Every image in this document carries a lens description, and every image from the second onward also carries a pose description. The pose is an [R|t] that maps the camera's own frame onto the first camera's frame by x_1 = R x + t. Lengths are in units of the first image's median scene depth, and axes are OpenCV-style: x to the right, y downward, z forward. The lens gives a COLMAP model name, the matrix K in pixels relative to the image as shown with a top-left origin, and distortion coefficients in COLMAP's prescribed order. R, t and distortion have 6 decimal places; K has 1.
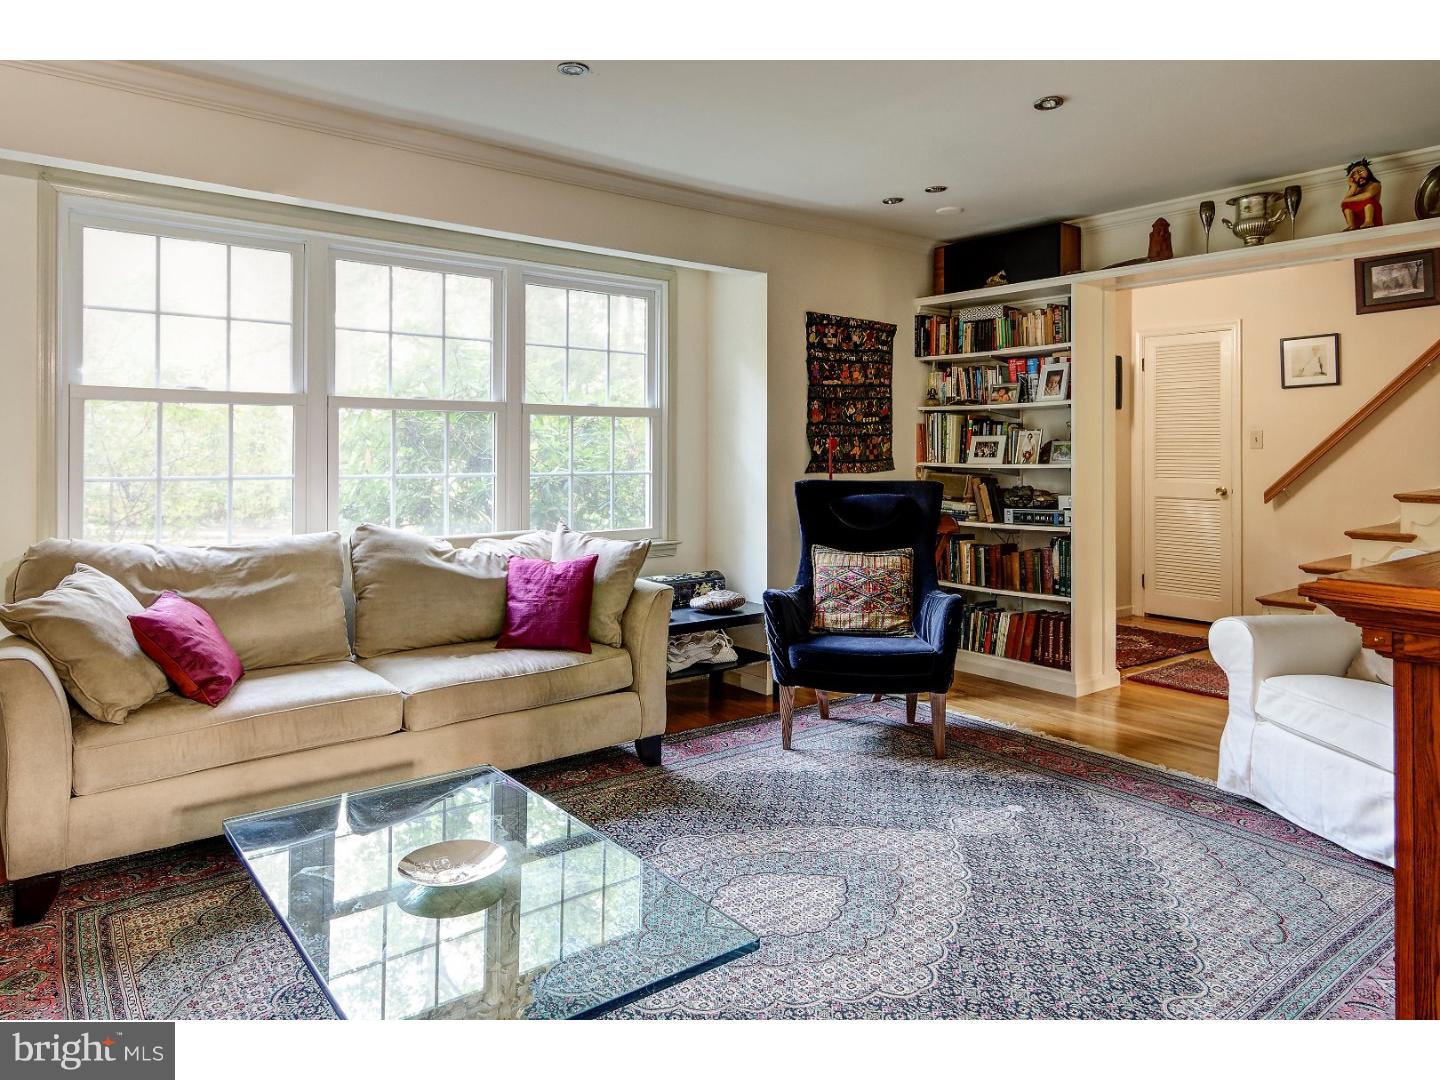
lens RADIAL K [[920.4, 0, 716.5], [0, 920.4, 536.7], [0, 0, 1]] dist [0.009531, -0.001425]
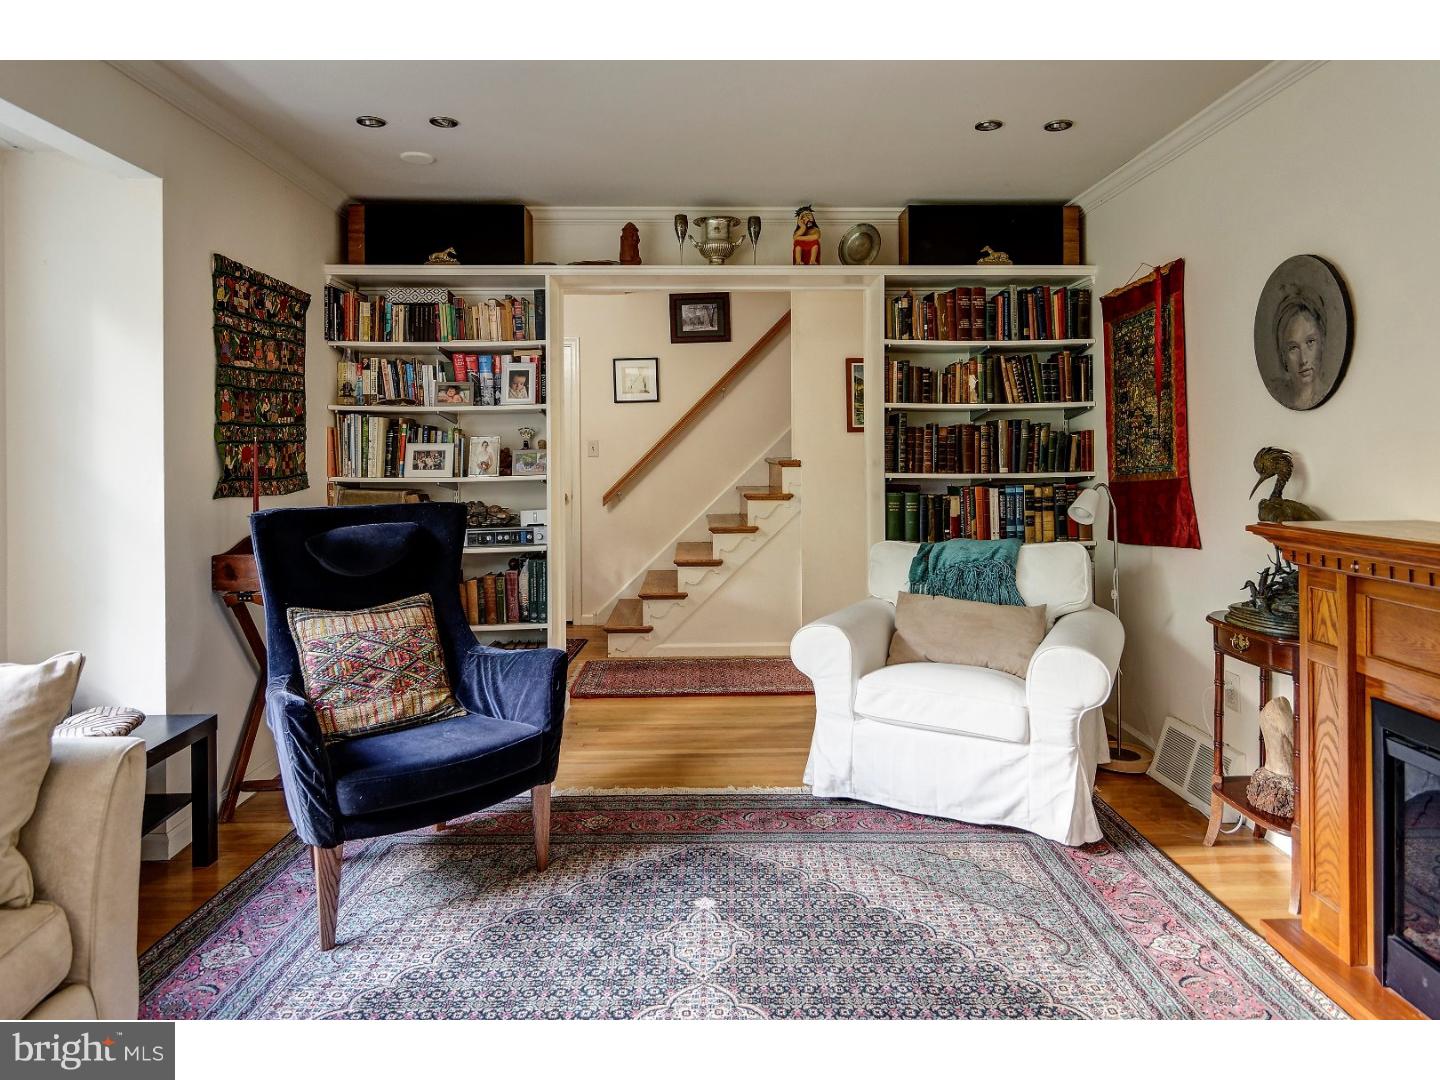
lens RADIAL K [[859.6, 0, 723.5], [0, 859.6, 494.5], [0, 0, 1]] dist [0.003351, -0.002313]
pose [[0.609400, -0.041669, 0.791767, -0.166108], [0.082366, 0.996542, -0.010949, -0.035201], [-0.788573, 0.071887, 0.610725, 0.337731]]
